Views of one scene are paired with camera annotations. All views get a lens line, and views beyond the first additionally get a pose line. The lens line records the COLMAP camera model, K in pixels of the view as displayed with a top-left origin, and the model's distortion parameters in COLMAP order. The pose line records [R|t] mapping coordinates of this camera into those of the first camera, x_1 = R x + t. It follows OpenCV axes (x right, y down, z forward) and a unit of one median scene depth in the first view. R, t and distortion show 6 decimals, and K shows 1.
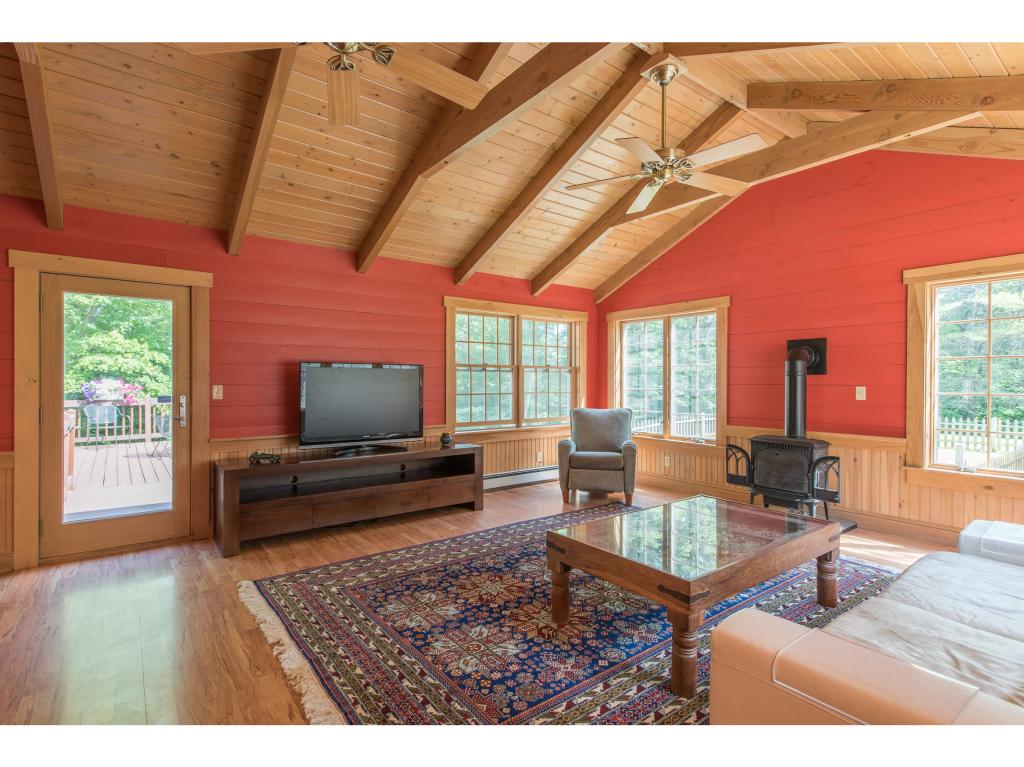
lens RADIAL K [[502.7, 0, 512.0], [0, 502.7, 383.5], [0, 0, 1]] dist [0.031503, -0.017324]
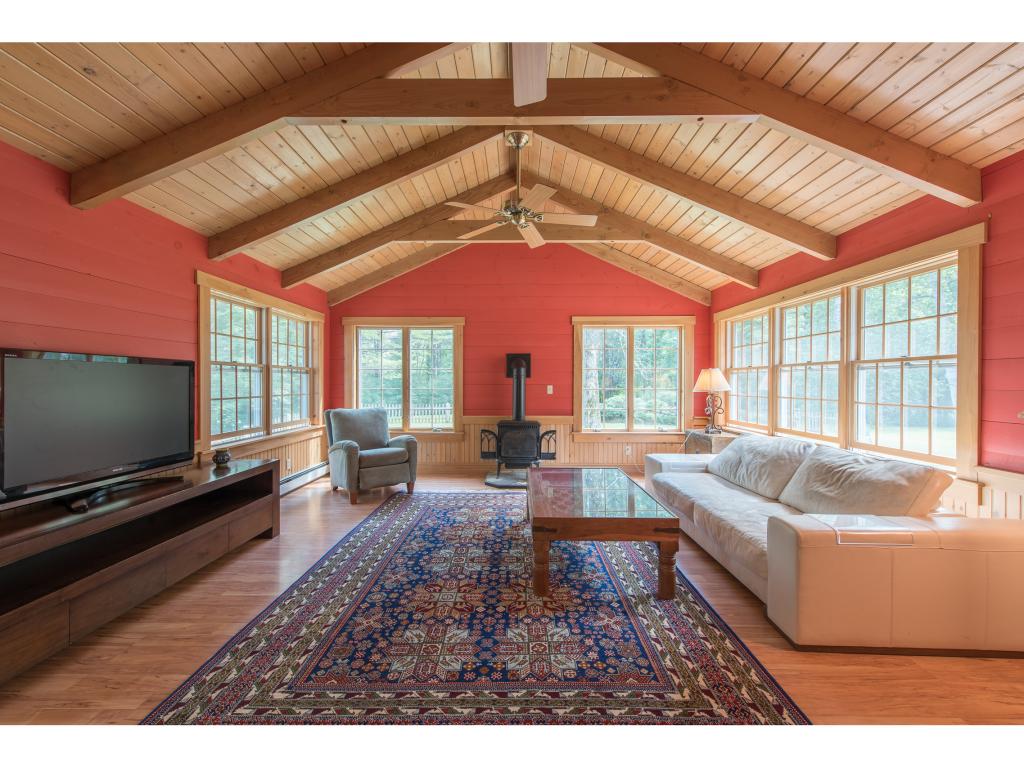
lens RADIAL K [[414.2, 0, 512.0], [0, 414.2, 383.5], [0, 0, 1]] dist [0.009554, -0.000289]
pose [[0.616806, -0.004588, 0.787102, -0.445706], [0.005273, 0.999985, 0.001697, -0.002692], [-0.787098, 0.003103, 0.616820, 0.314764]]
